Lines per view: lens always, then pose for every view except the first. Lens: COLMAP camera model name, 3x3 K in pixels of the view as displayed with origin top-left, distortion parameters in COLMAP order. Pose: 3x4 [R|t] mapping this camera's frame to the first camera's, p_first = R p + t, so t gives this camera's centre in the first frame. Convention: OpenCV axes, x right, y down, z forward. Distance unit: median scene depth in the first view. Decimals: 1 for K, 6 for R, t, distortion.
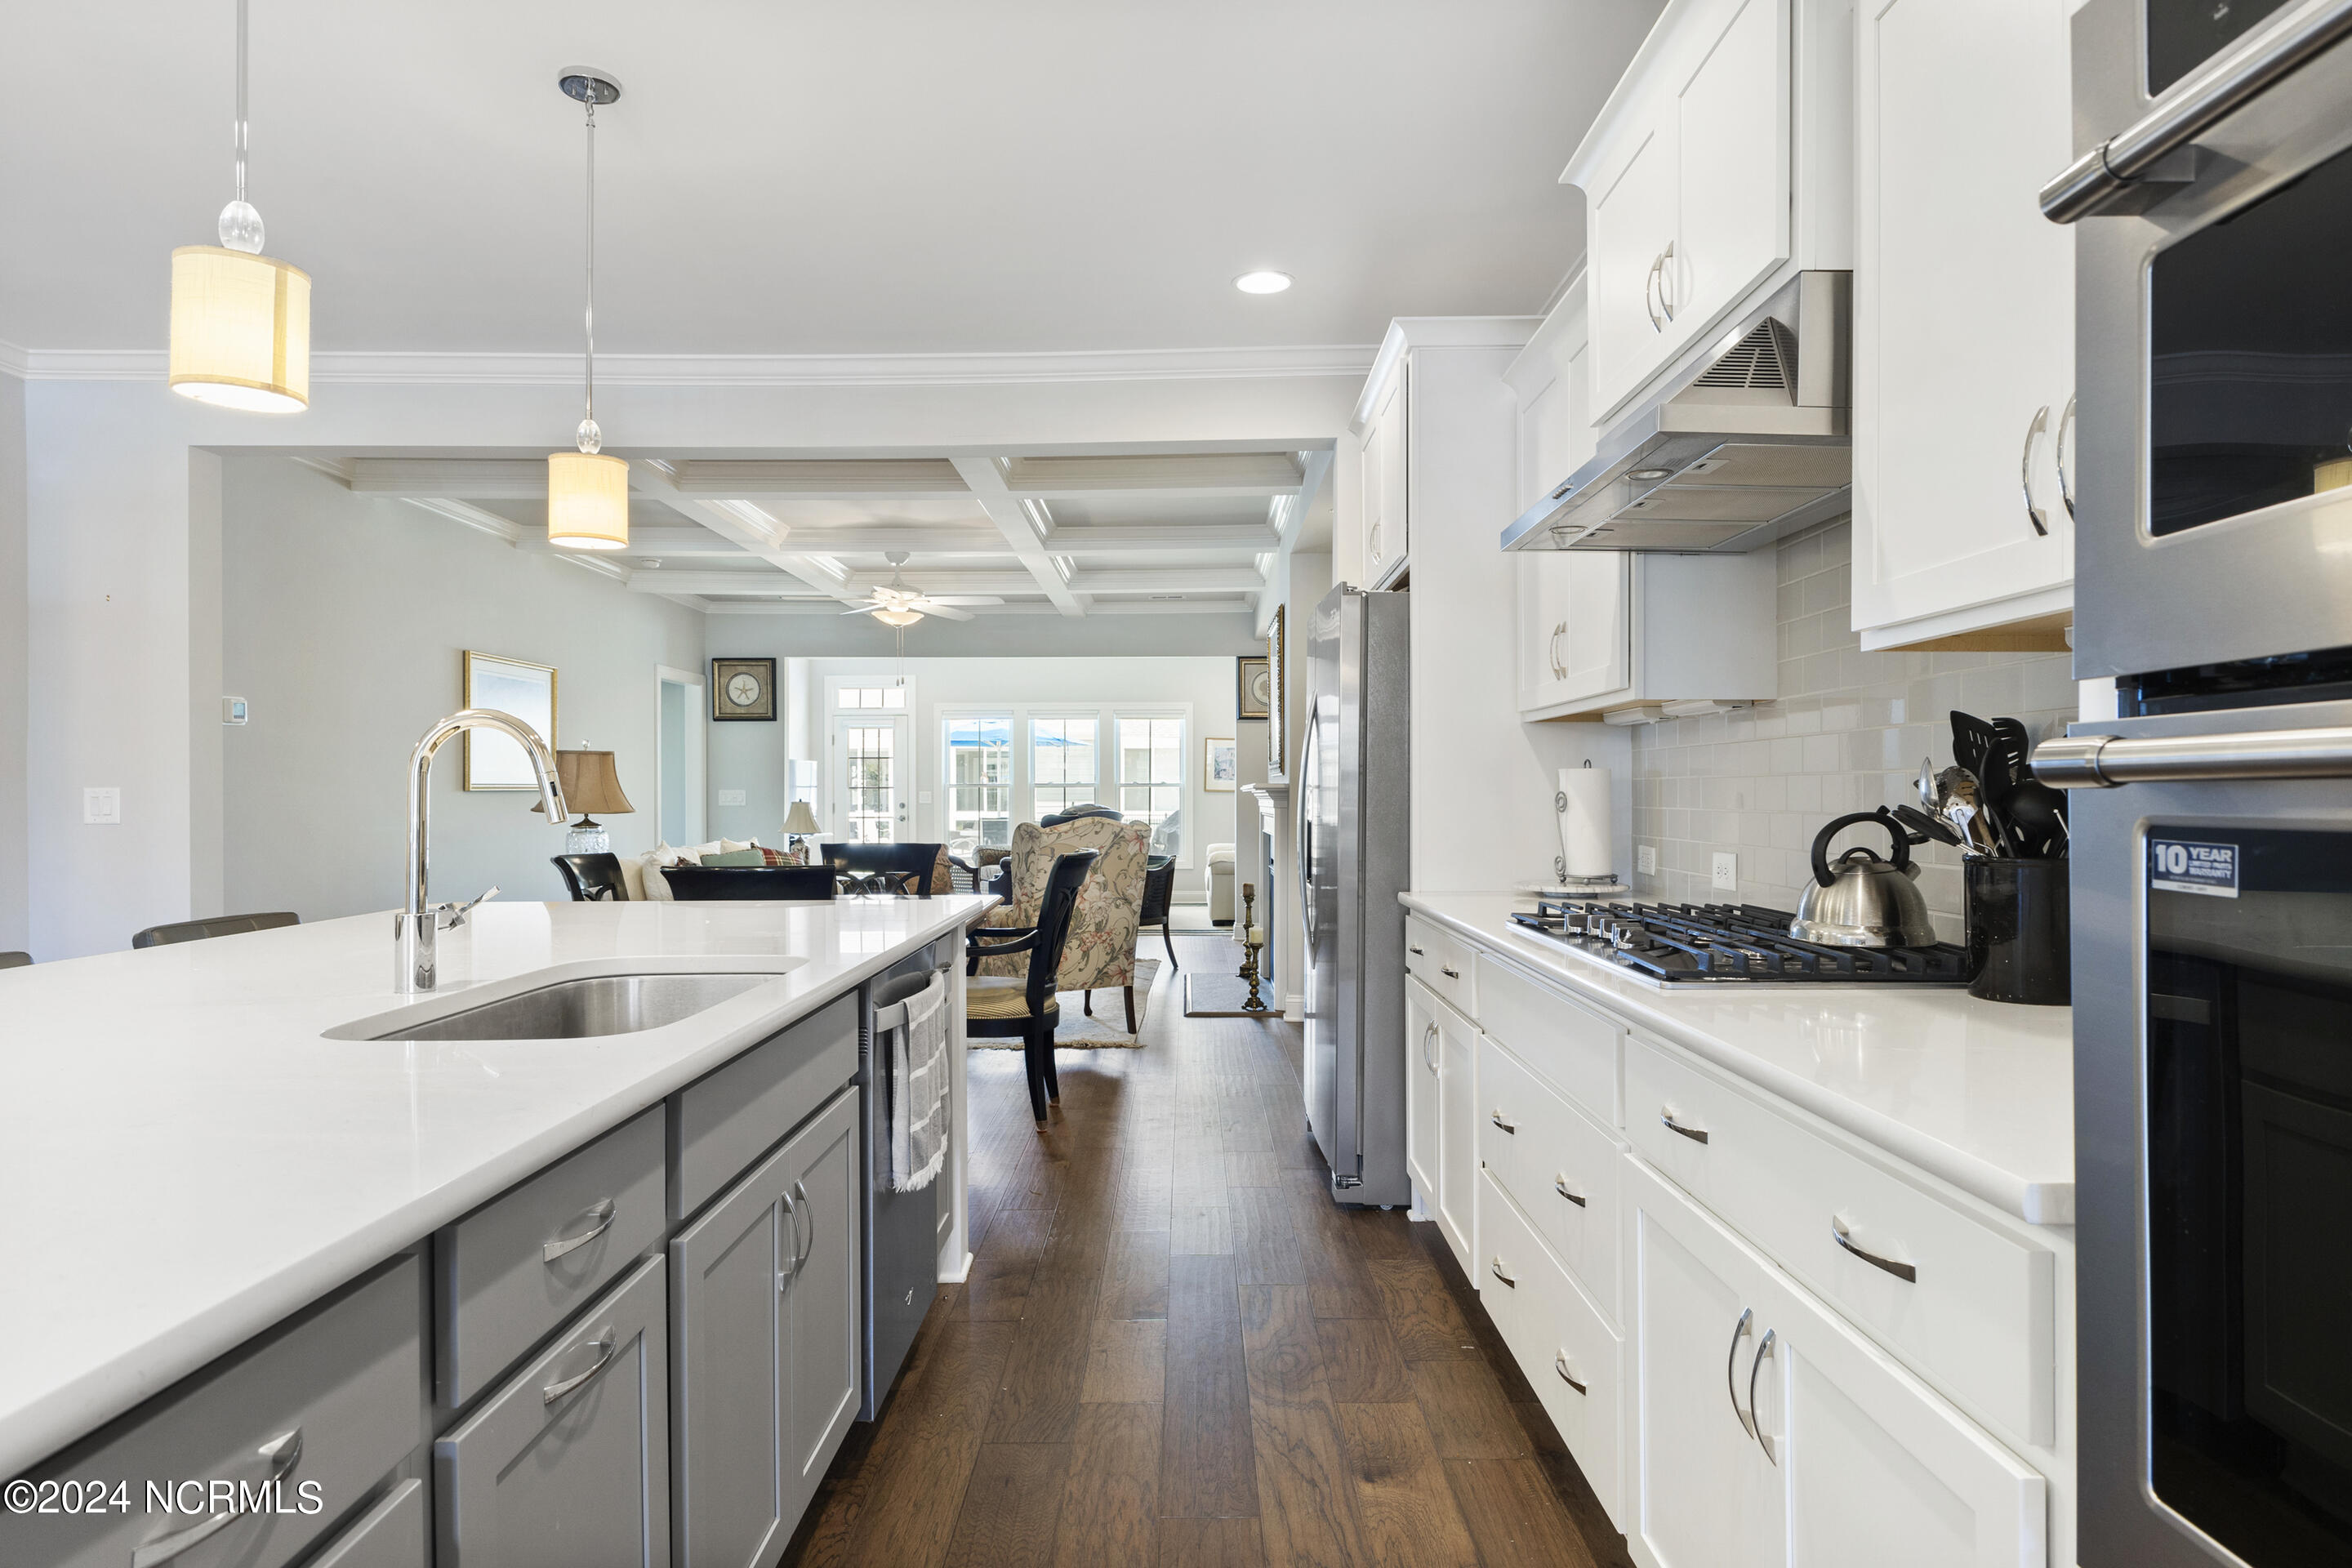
lens RADIAL K [[1323.3, 0, 1176.0], [0, 1323.3, 784.0], [0, 0, 1]] dist [0.005057, 0.000651]
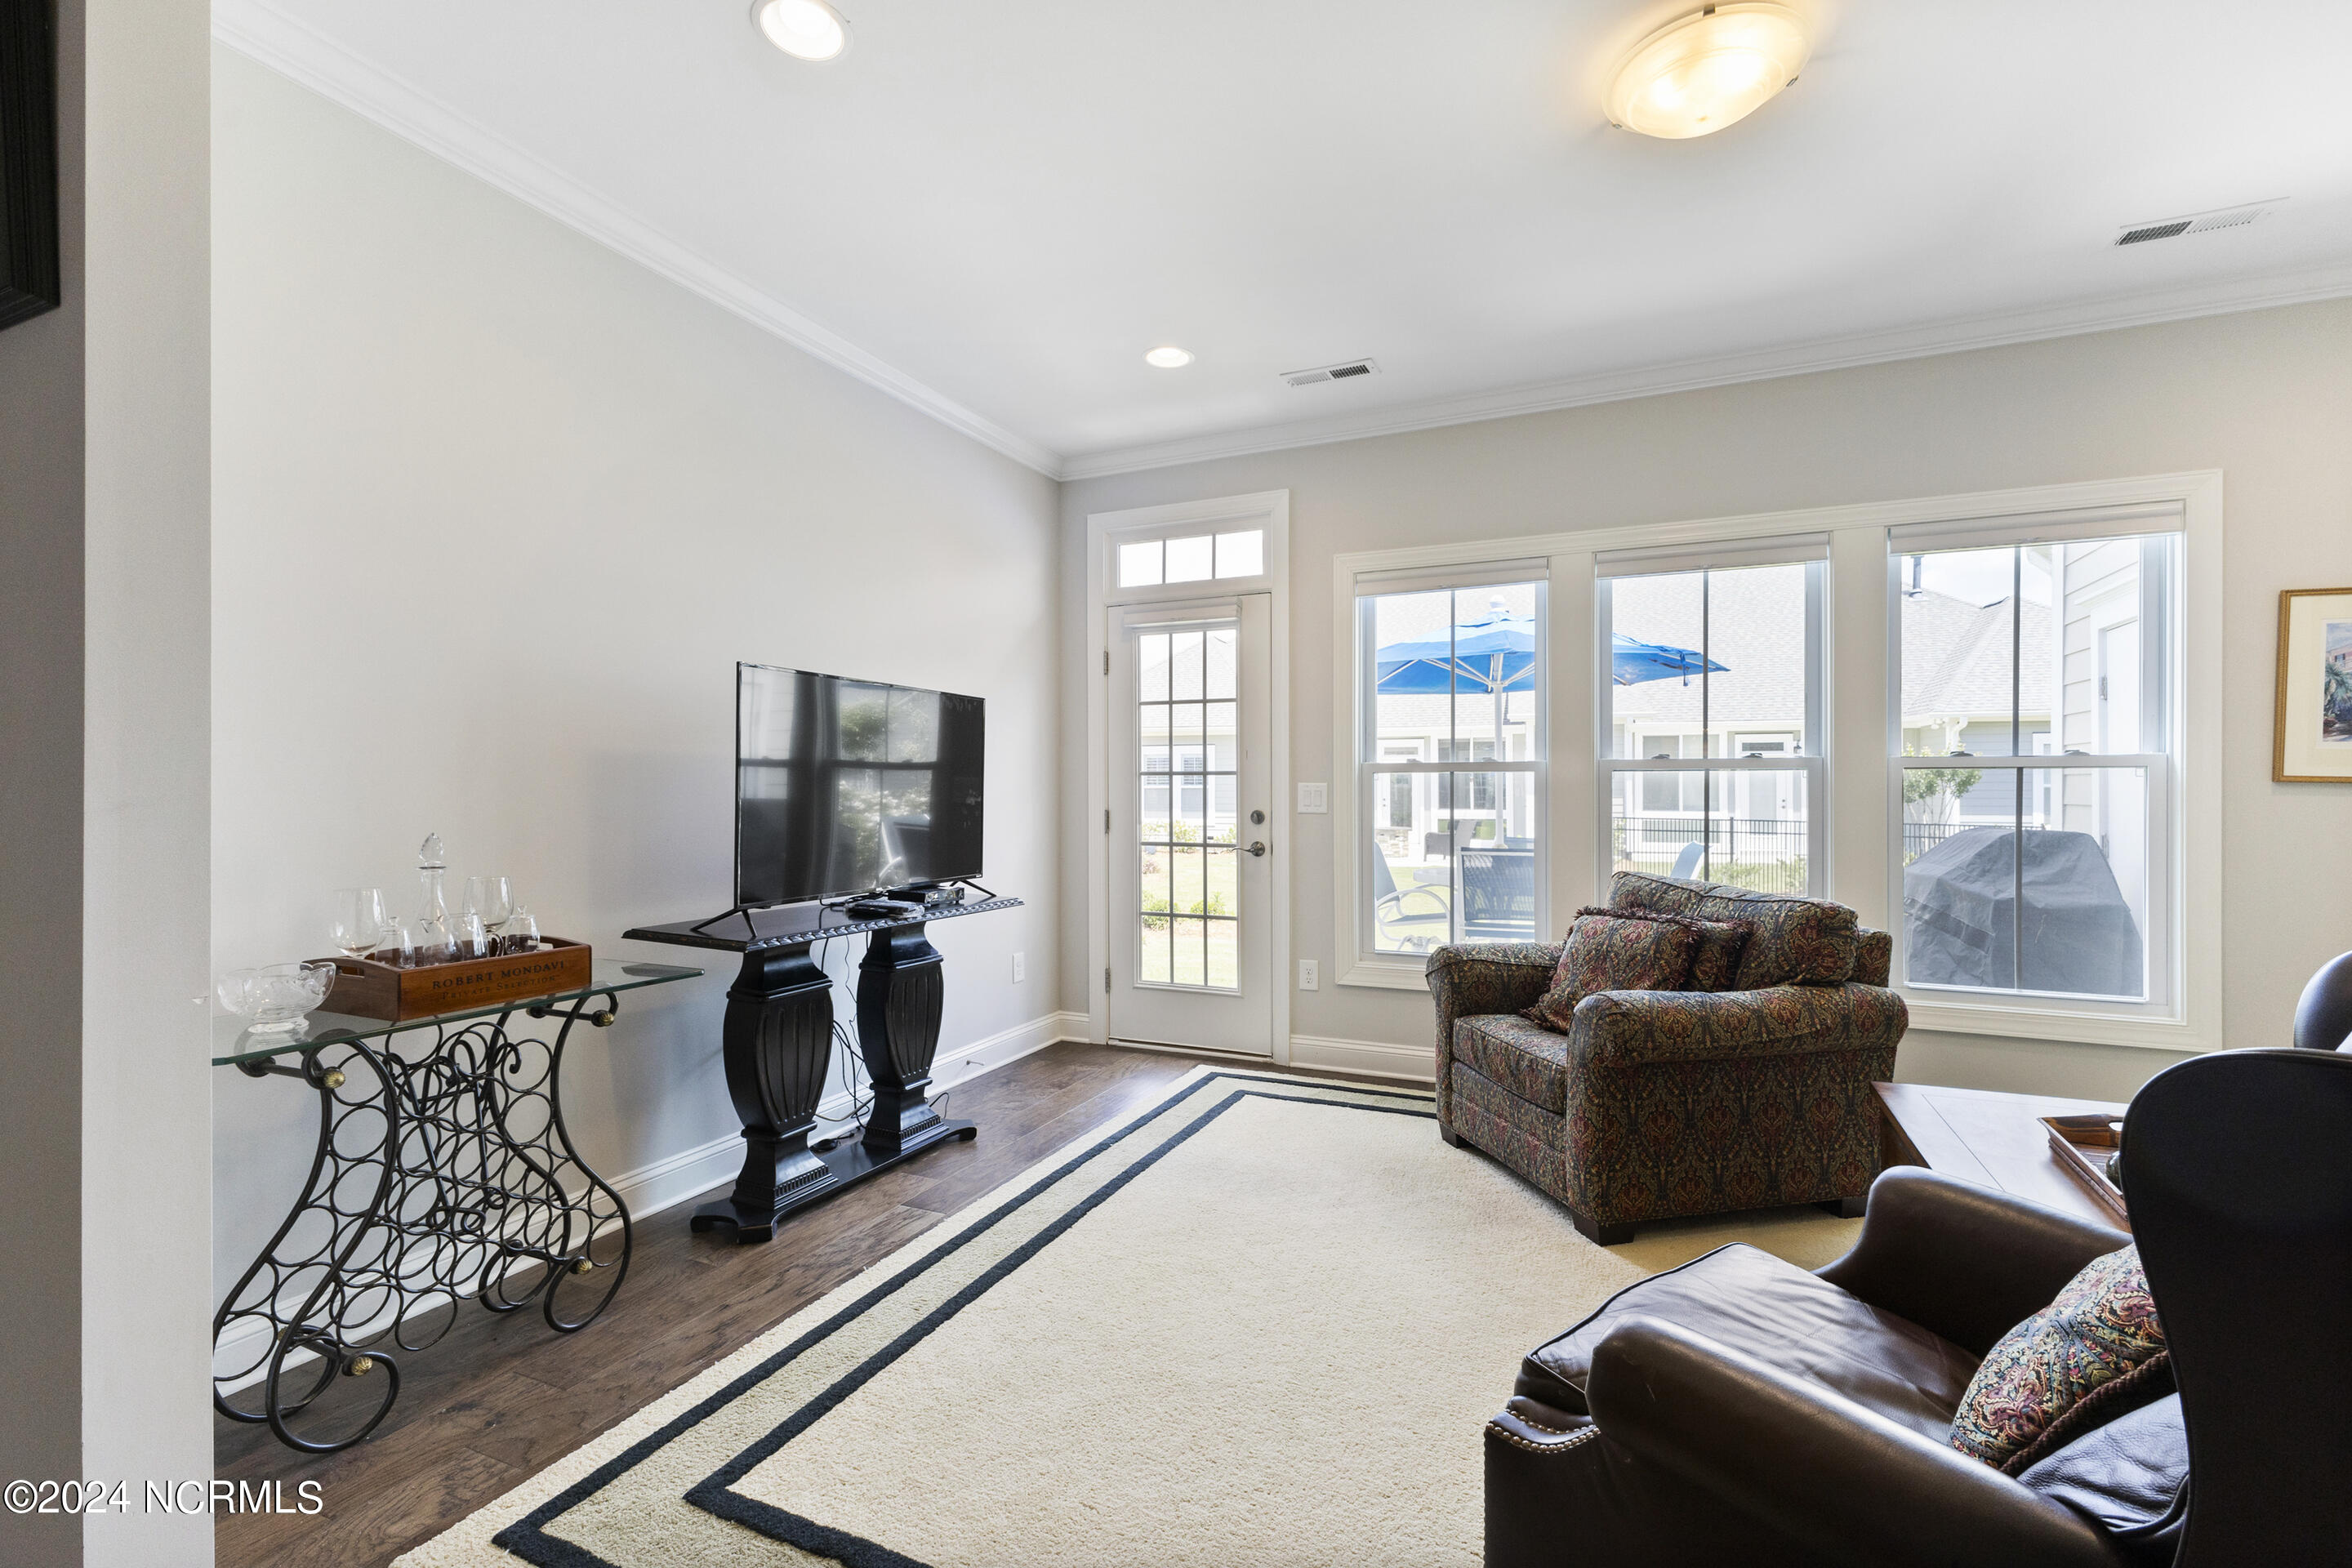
lens RADIAL K [[1031.3, 0, 1176.0], [0, 1031.3, 784.0], [0, 0, 1]] dist [0.001400, 0.000085]
pose [[0.911664, 0.001042, -0.410935, -0.178882], [-0.000719, 0.999999, 0.000942, 0.010685], [0.410936, -0.000563, 0.911664, 1.257618]]
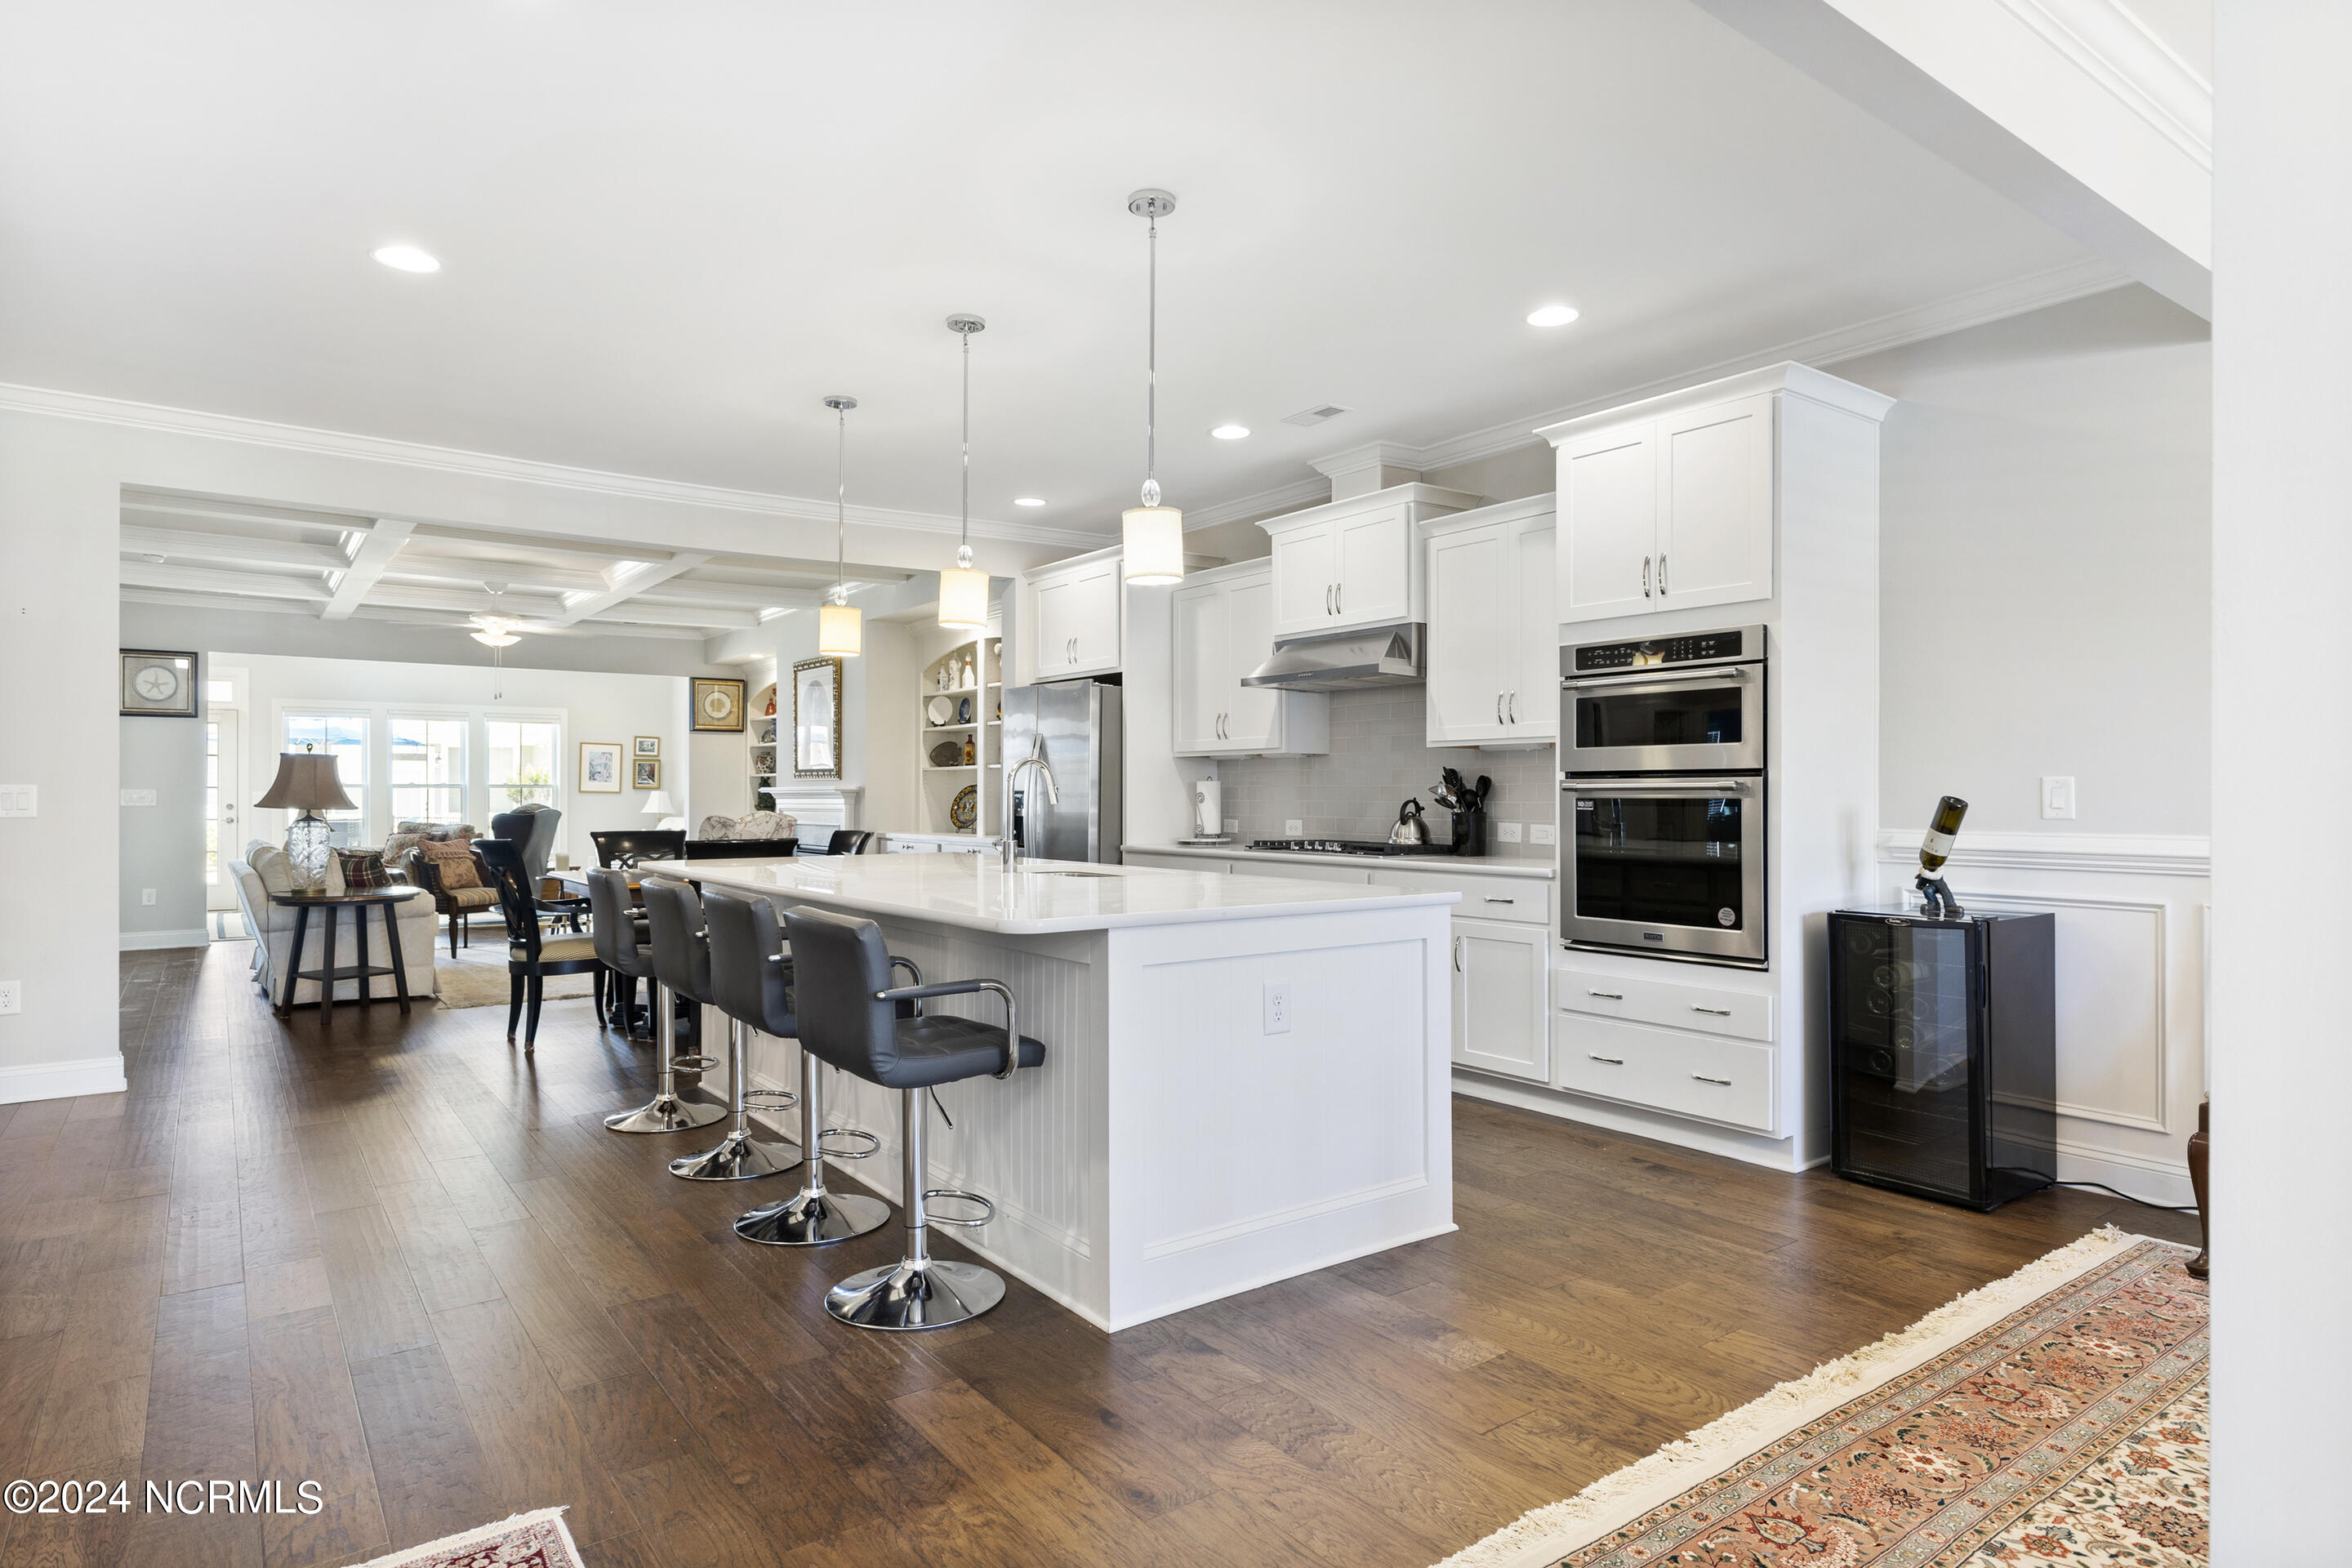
lens RADIAL K [[1312.7, 0, 1175.7], [0, 1312.7, 774.5], [0, 0, 1]] dist [0.002654, 0.000307]
pose [[0.801072, 0.011928, 0.598450, -0.406678], [-0.006396, 0.999915, -0.011368, 0.000464], [-0.598534, 0.005279, 0.801080, -0.251455]]
